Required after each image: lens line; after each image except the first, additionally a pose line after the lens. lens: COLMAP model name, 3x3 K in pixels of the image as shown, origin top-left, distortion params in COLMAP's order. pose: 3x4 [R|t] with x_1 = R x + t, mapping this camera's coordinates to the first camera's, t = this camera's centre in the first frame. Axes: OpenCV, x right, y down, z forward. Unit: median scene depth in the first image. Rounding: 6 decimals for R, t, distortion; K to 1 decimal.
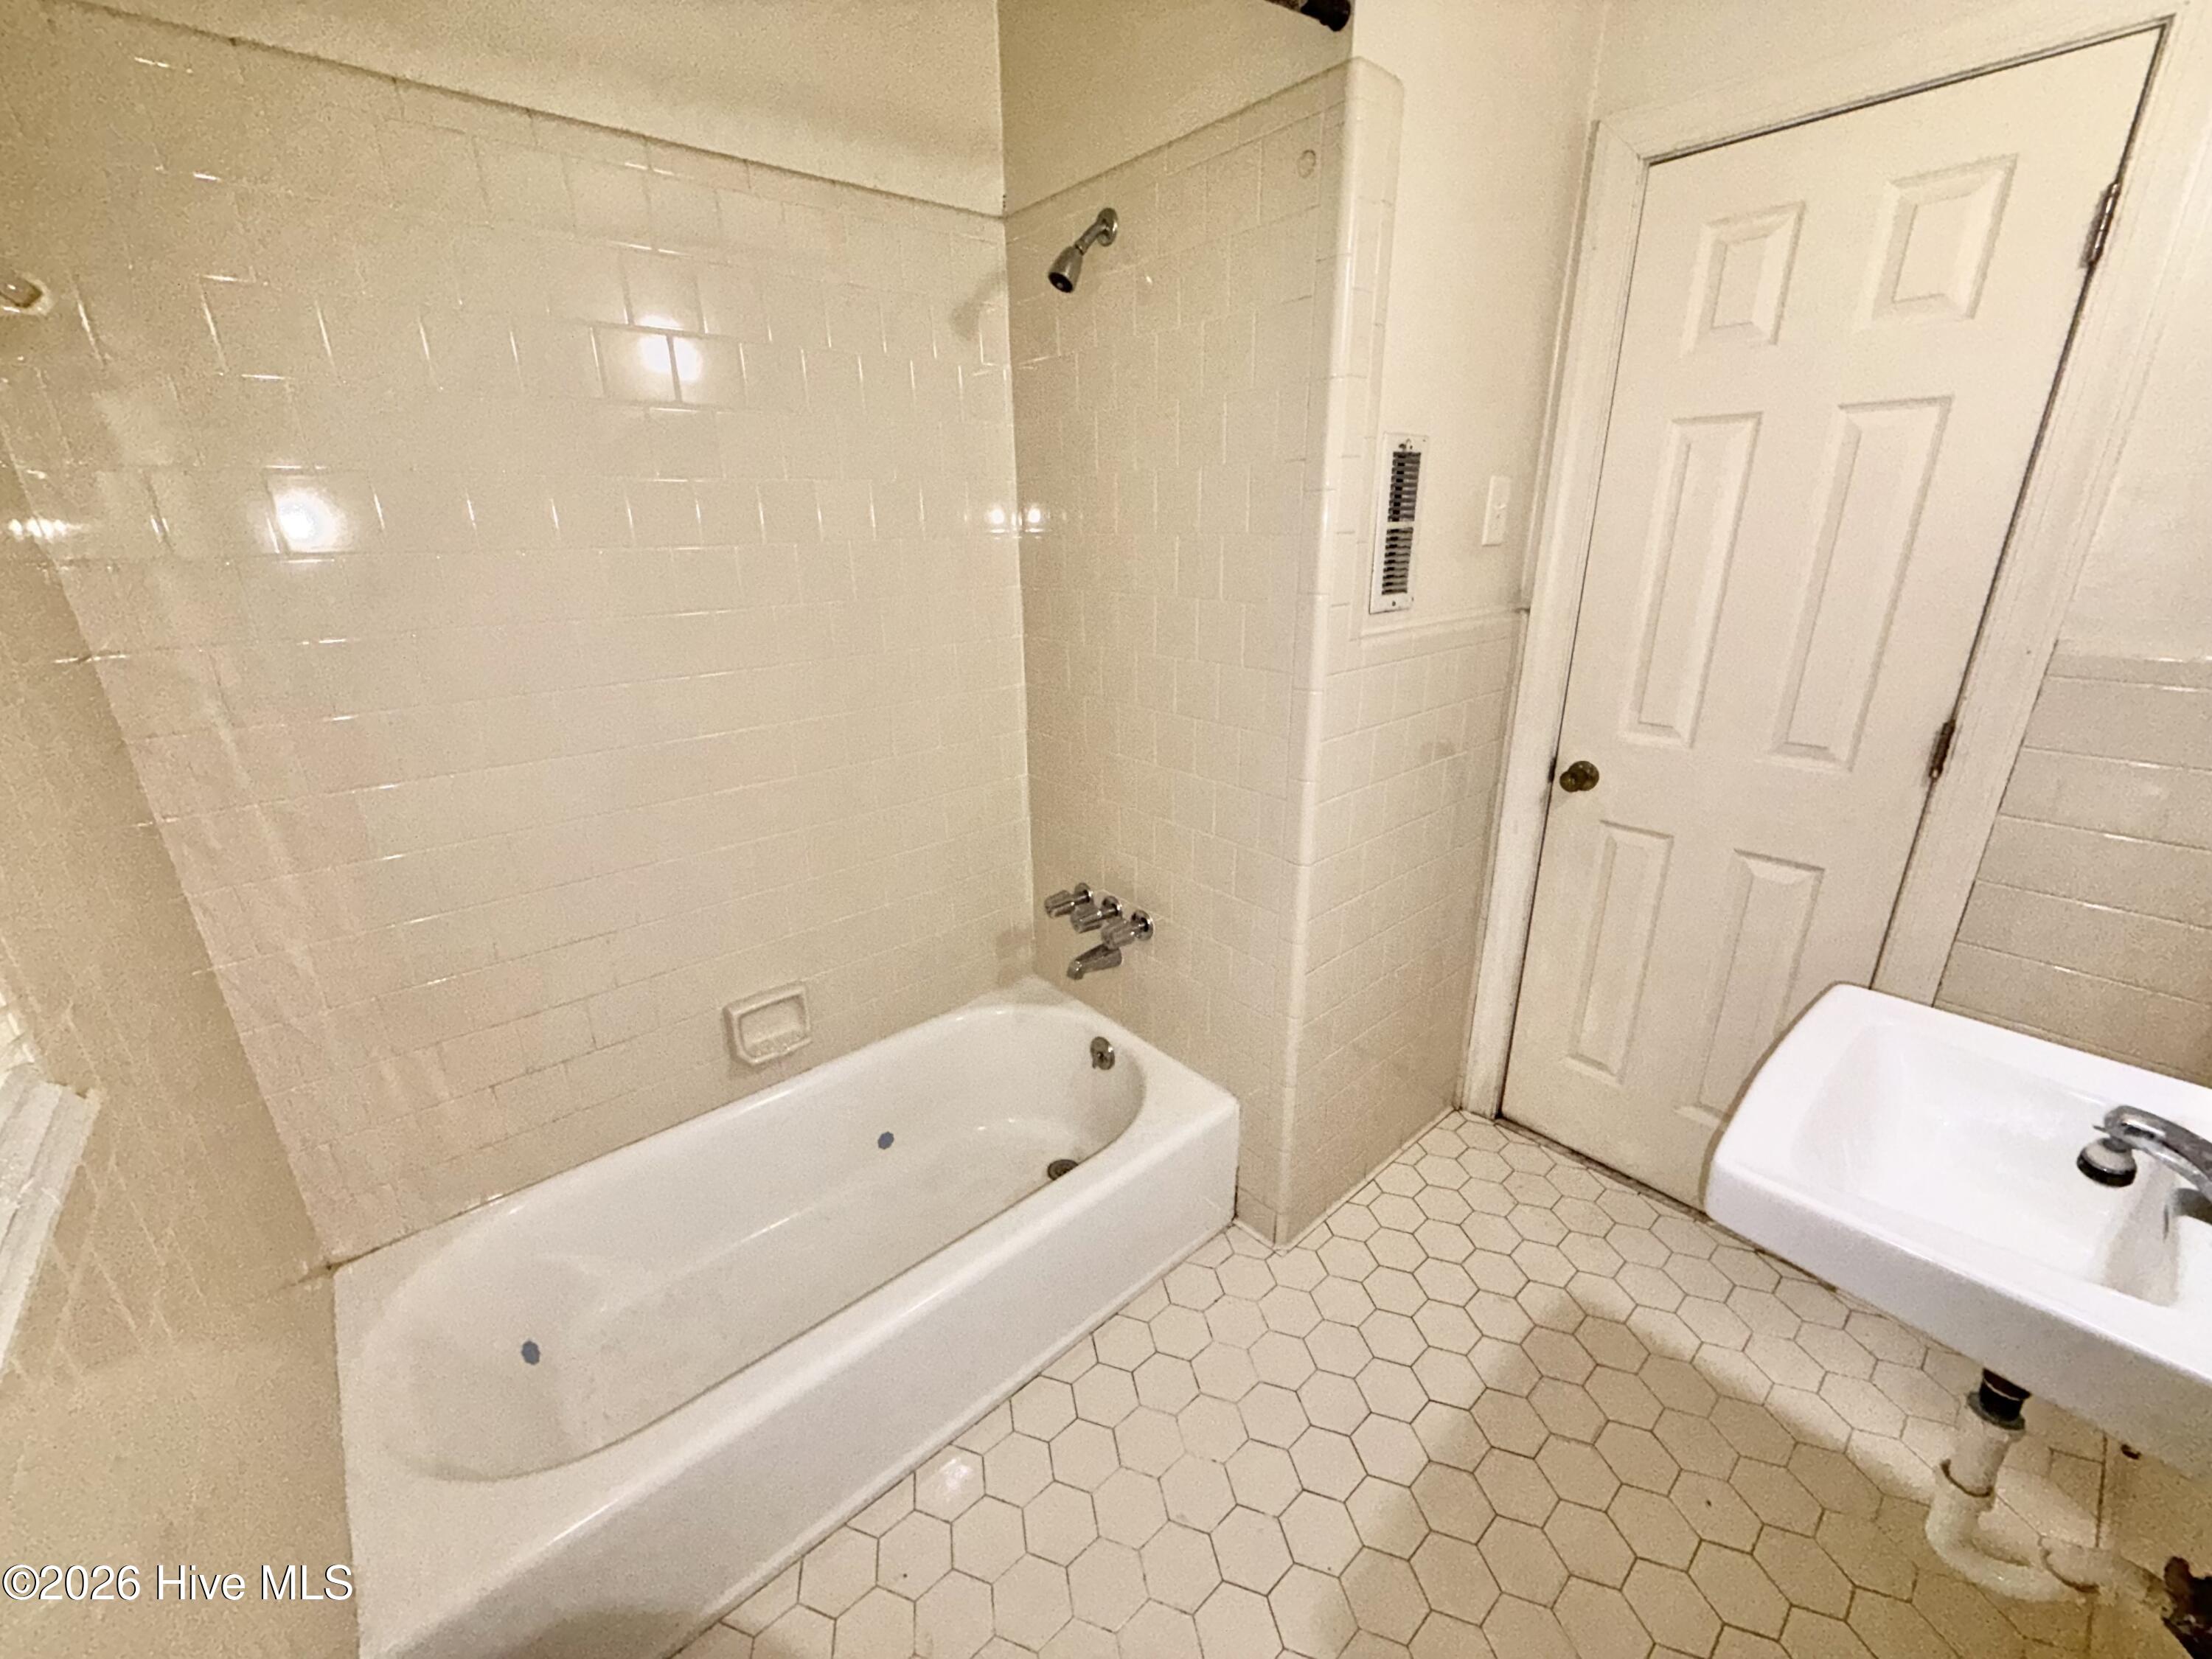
lens RADIAL K [[881.5, 0, 1098.4], [0, 881.5, 832.3], [0, 0, 1]] dist [-0.000148, -0.000171]
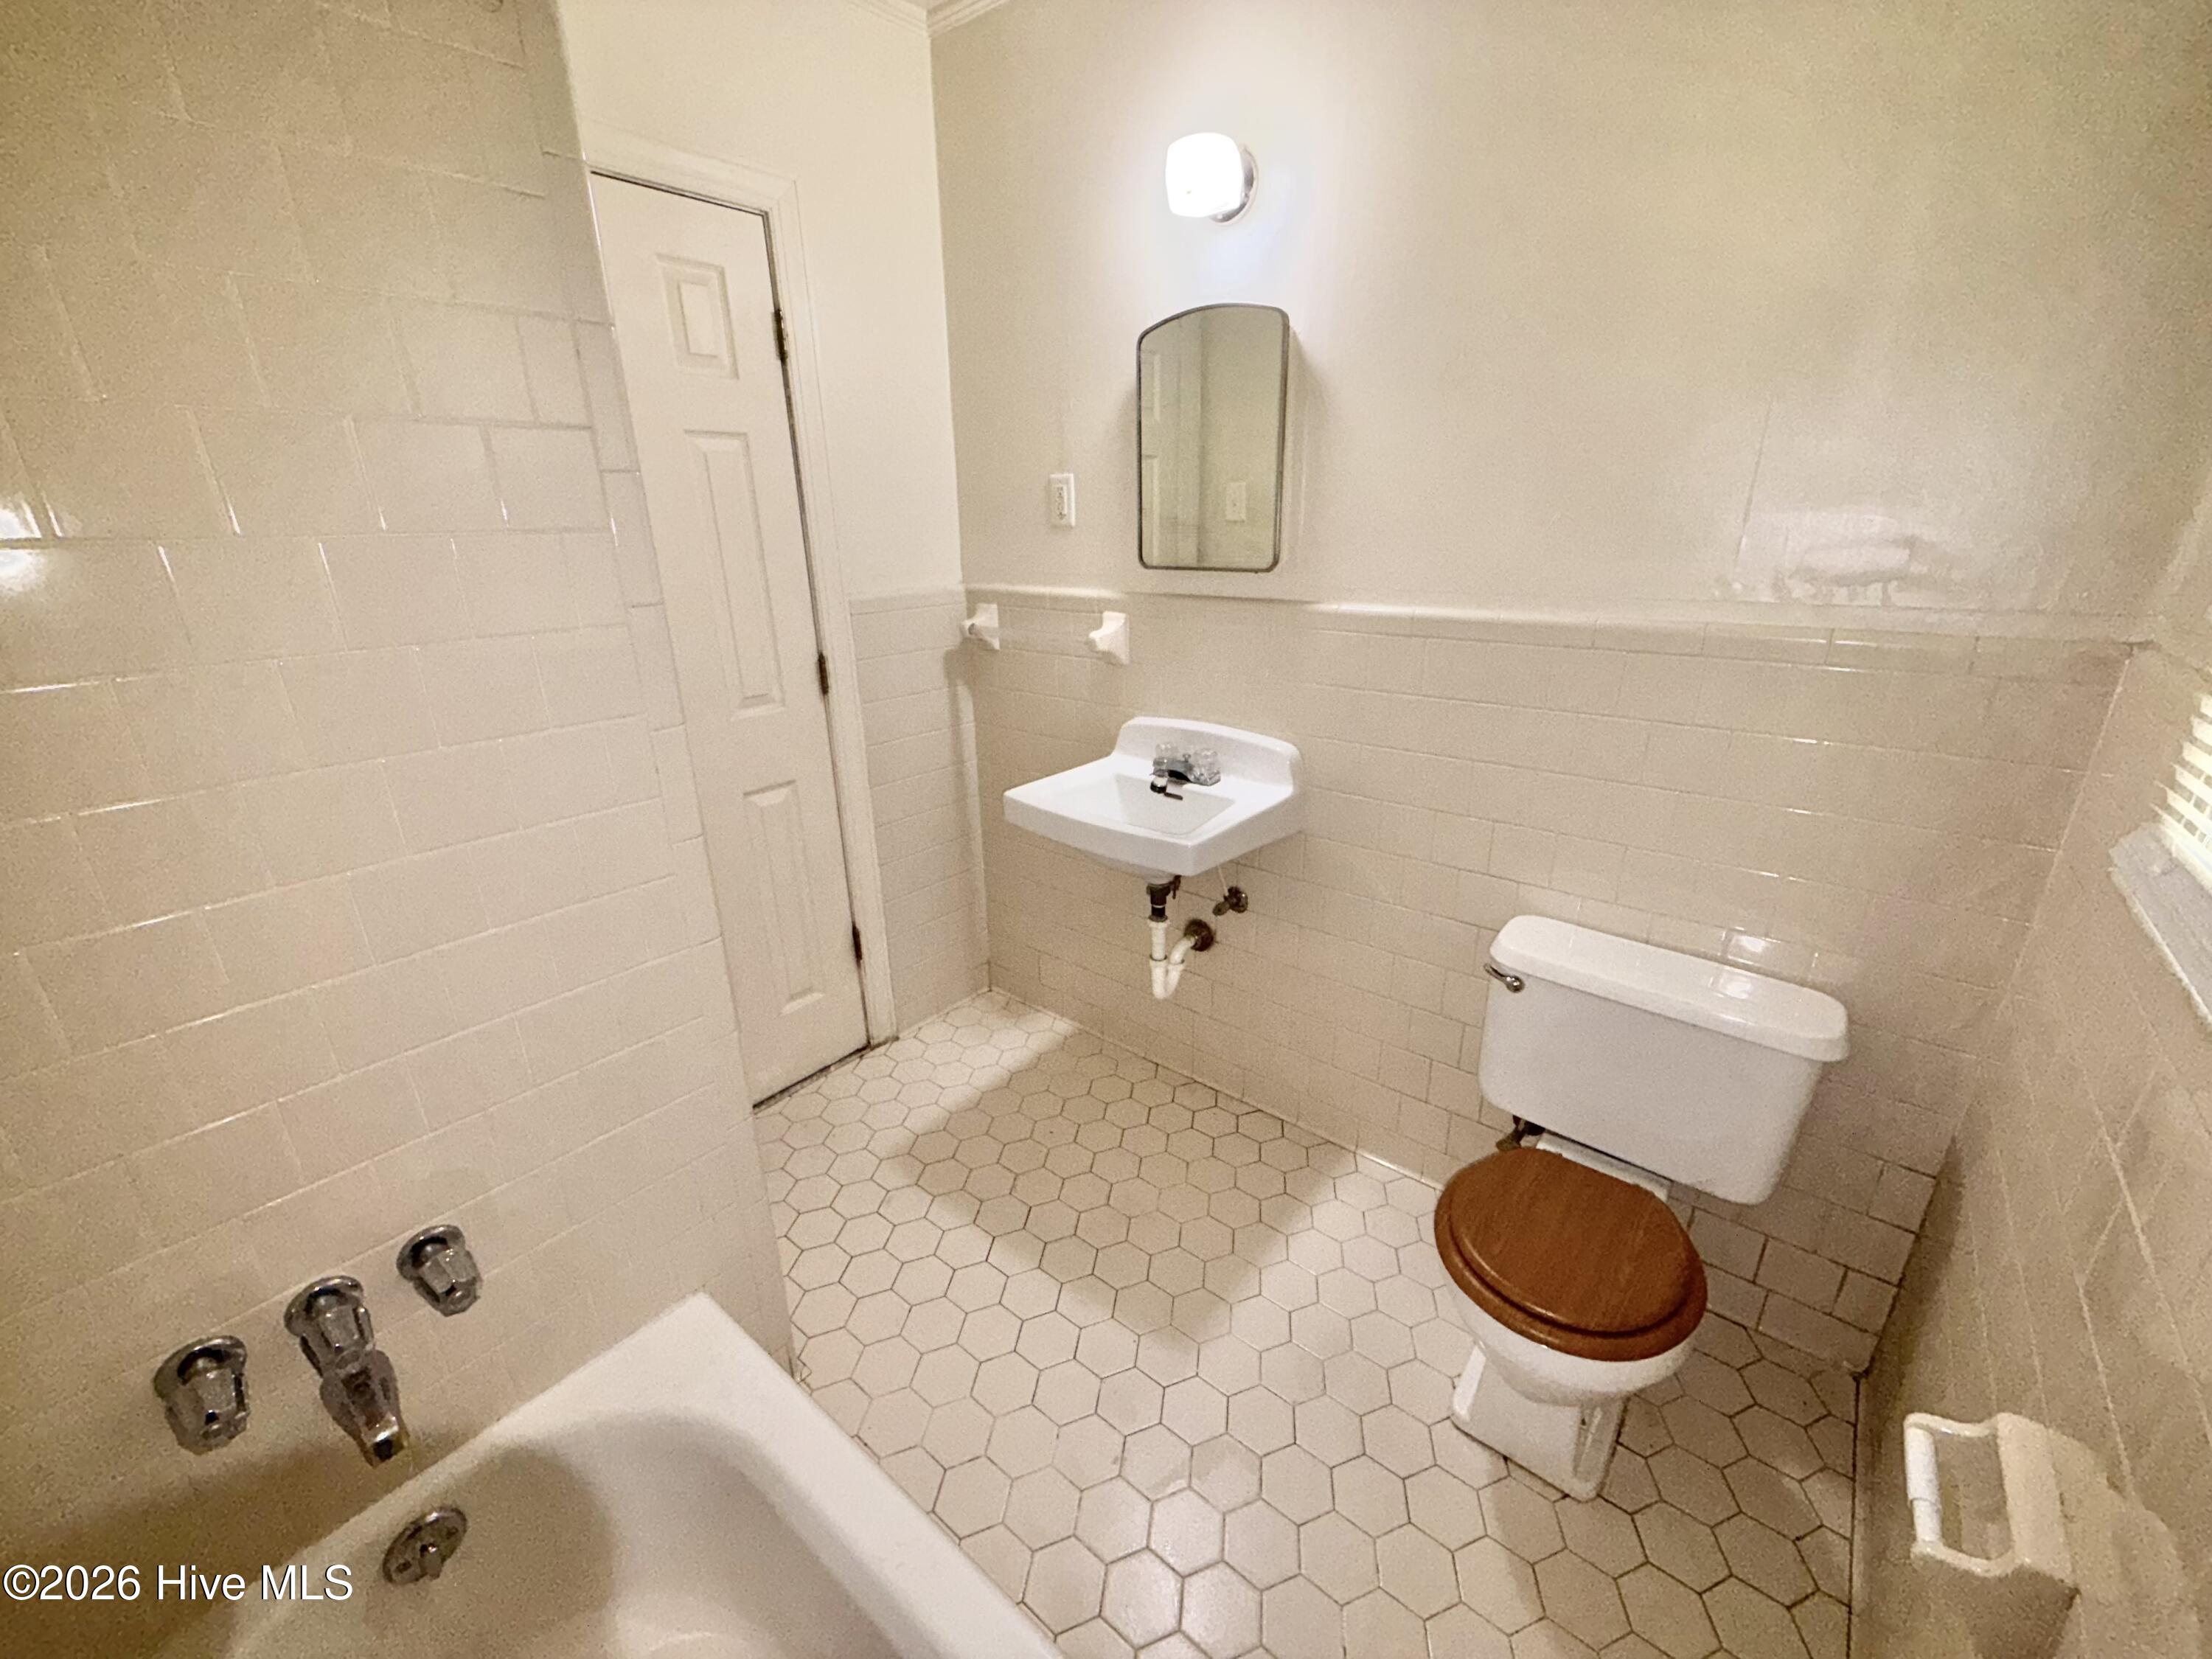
lens RADIAL K [[881.5, 0, 1098.4], [0, 881.5, 832.3], [0, 0, 1]] dist [-0.000148, -0.000171]
pose [[-0.162071, -0.316418, 0.934672, -0.516410], [0.350853, 0.866823, 0.354287, -0.196229], [-0.922299, 0.385353, -0.029471, 0.617497]]
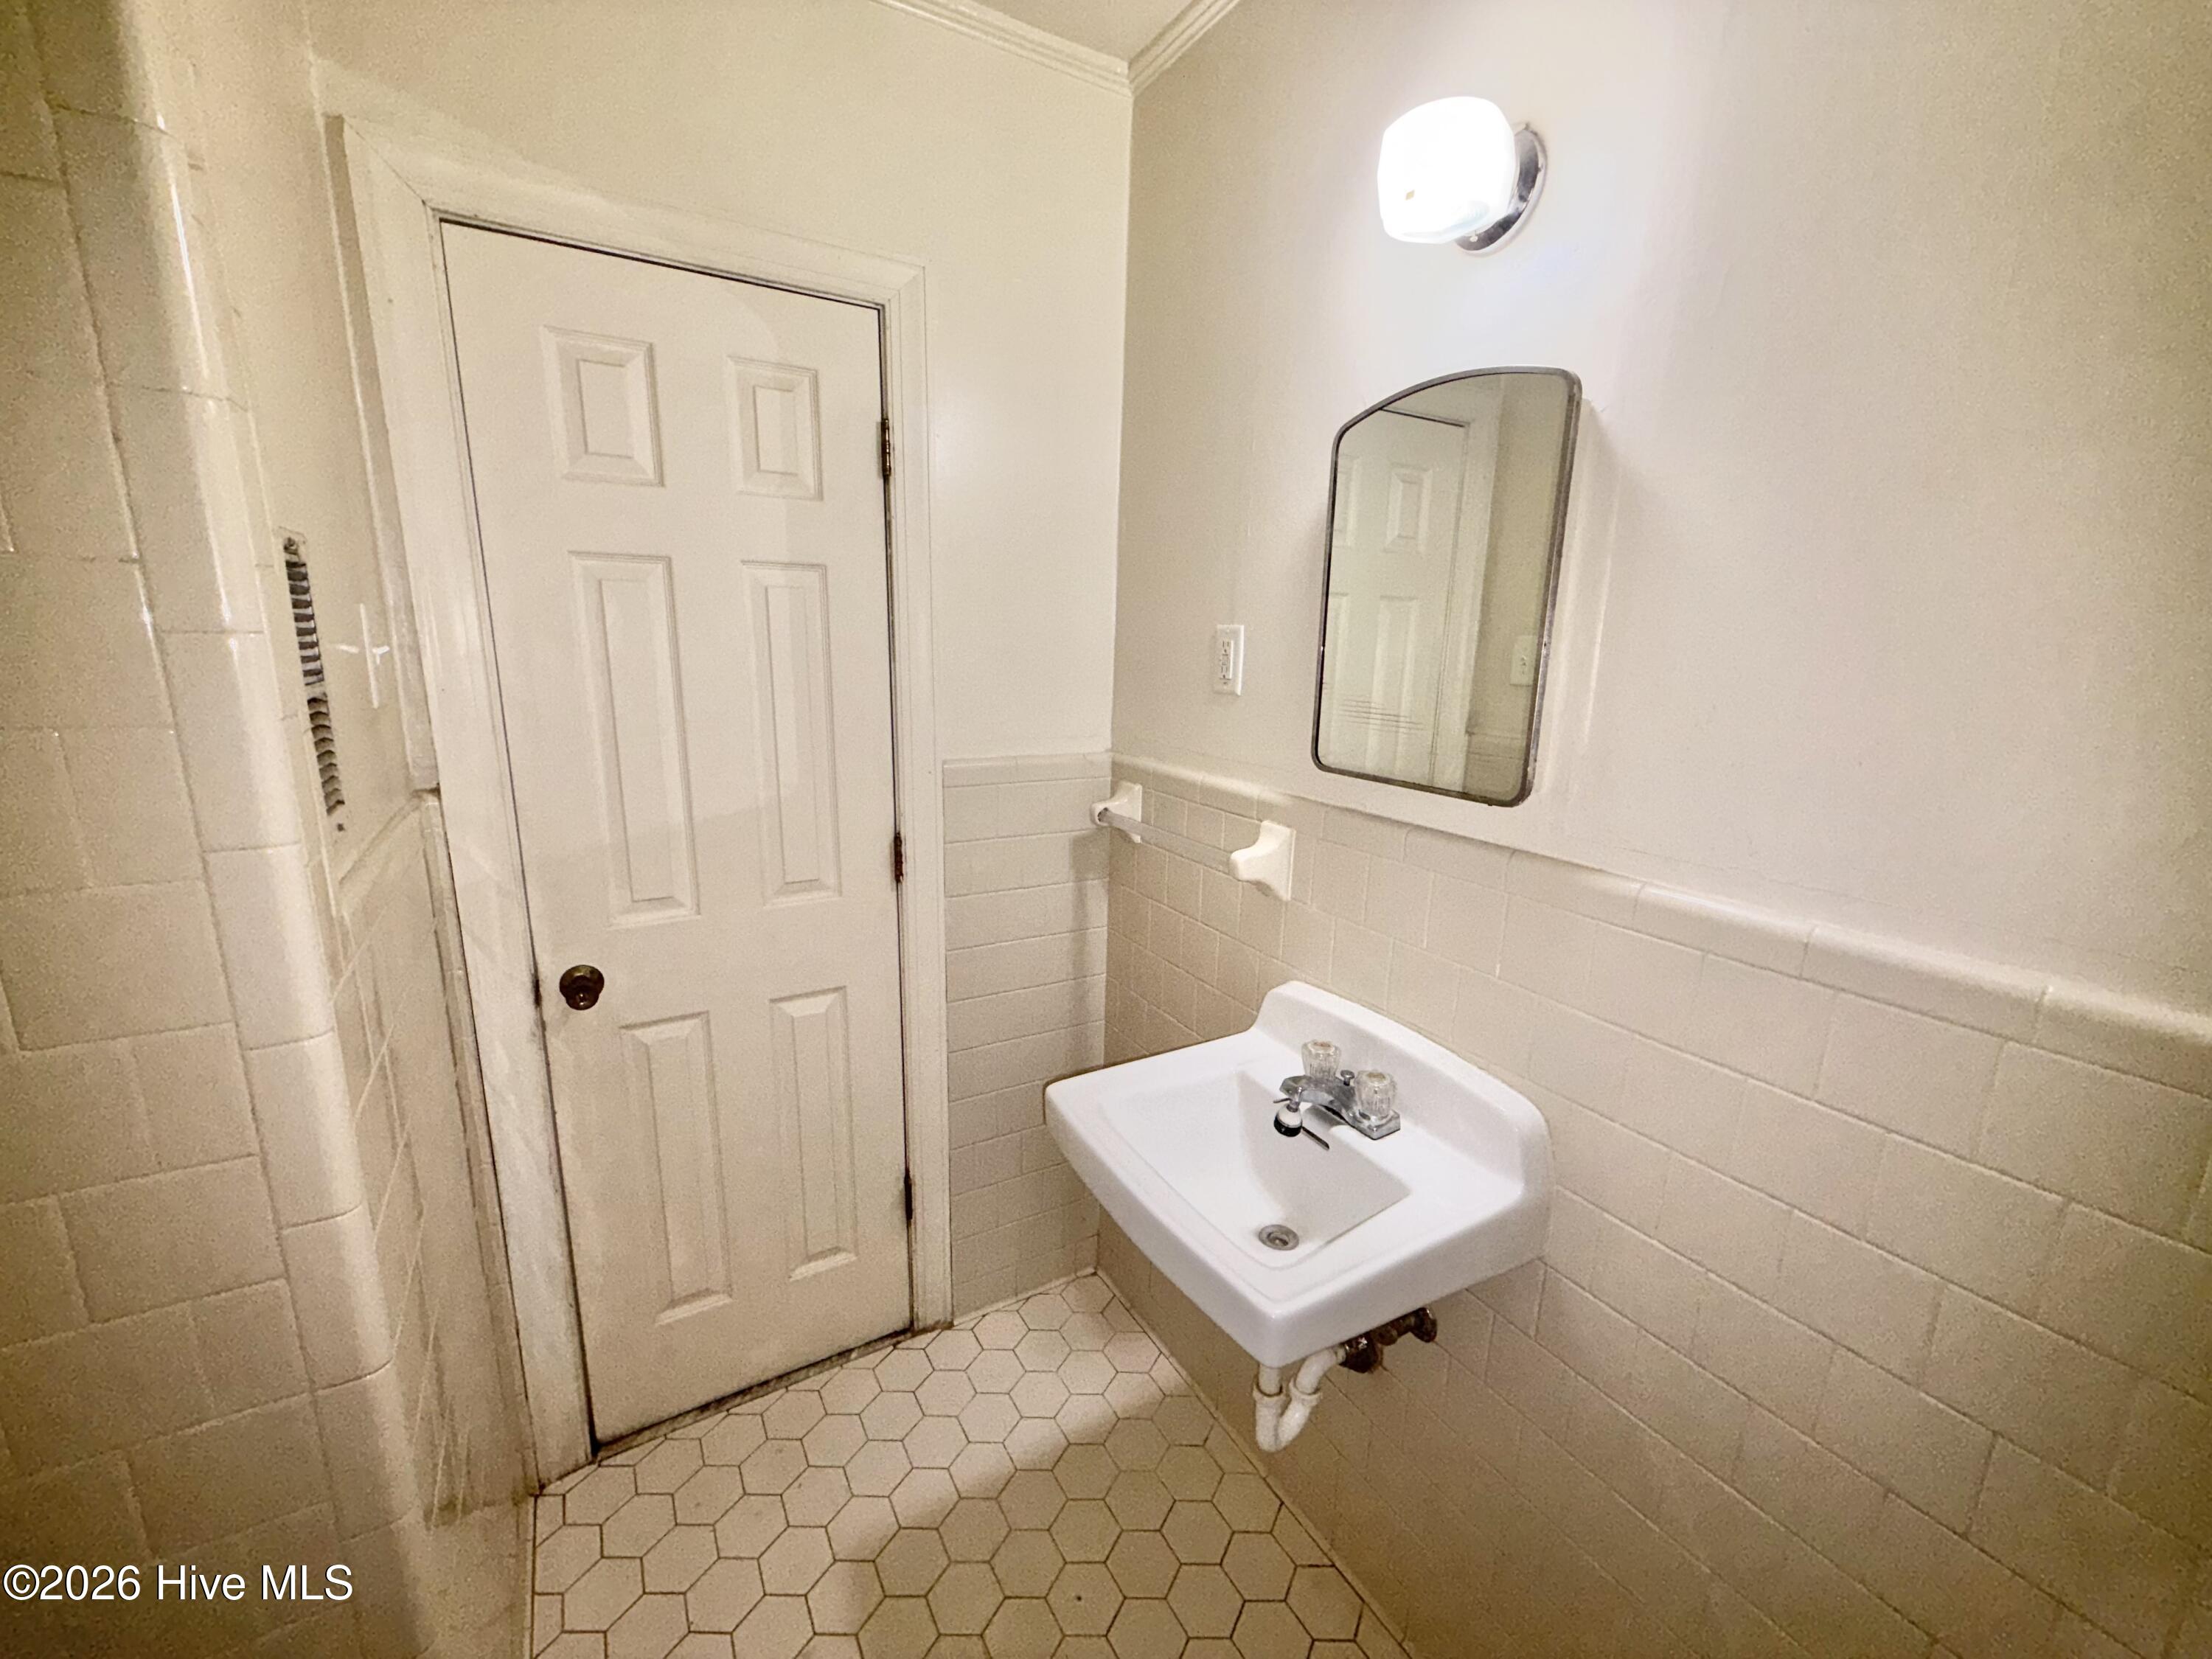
lens RADIAL K [[881.5, 0, 1098.4], [0, 881.5, 832.3], [0, 0, 1]] dist [-0.000148, -0.000171]
pose [[0.183542, -0.193400, 0.963799, -0.099064], [0.305336, 0.943175, 0.131115, -0.171517], [-0.934389, 0.270217, 0.232165, 0.404700]]
